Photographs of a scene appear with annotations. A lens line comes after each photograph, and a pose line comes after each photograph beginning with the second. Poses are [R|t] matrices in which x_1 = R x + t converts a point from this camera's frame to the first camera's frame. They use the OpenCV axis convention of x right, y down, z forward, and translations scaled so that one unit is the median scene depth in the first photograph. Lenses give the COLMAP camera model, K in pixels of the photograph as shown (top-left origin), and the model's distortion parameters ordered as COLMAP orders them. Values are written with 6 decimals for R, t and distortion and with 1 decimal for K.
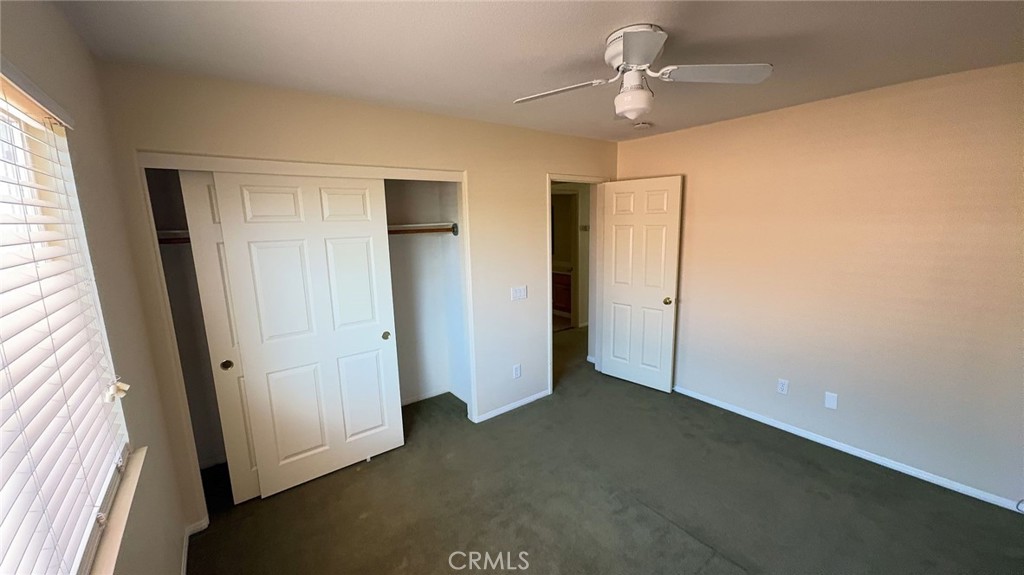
lens RADIAL K [[389.9, 0, 513.2], [0, 389.9, 287.8], [0, 0, 1]] dist [0.013057, -0.000081]
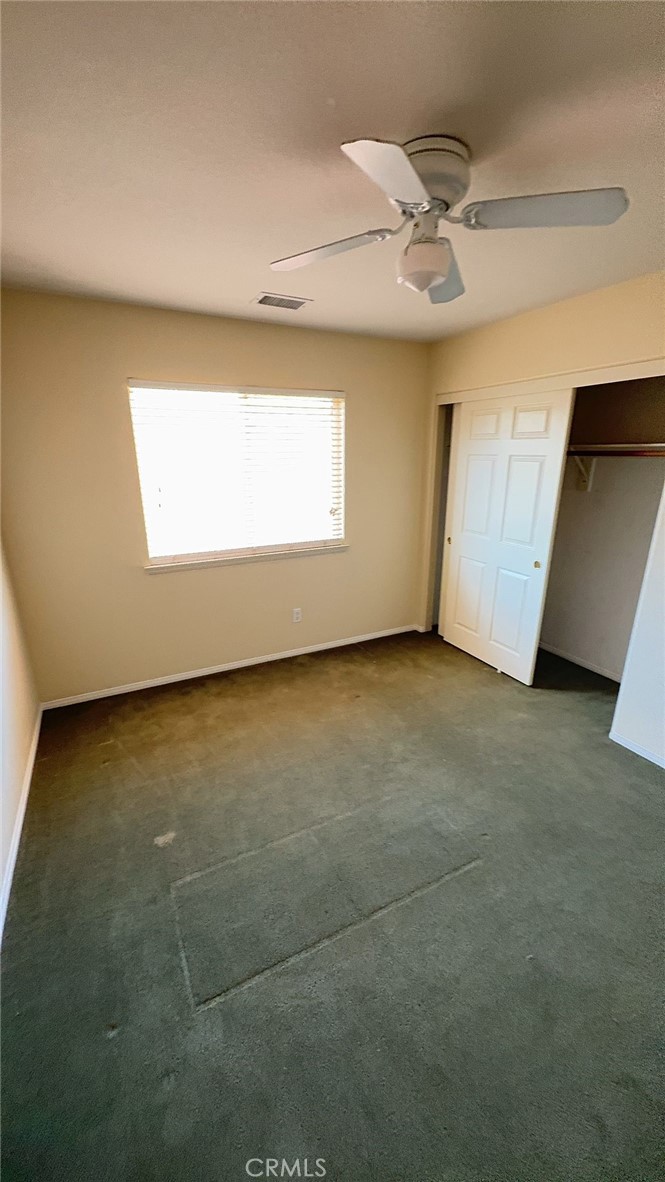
lens RADIAL K [[450.0, 0, 334.5], [0, 450.0, 586.6], [0, 0, 1]] dist [0.013057, -0.000081]
pose [[-0.170546, 0.306202, -0.936565, 0.828254], [-0.179141, 0.925014, 0.335047, -0.111444], [0.968929, 0.224918, -0.102904, 0.674440]]
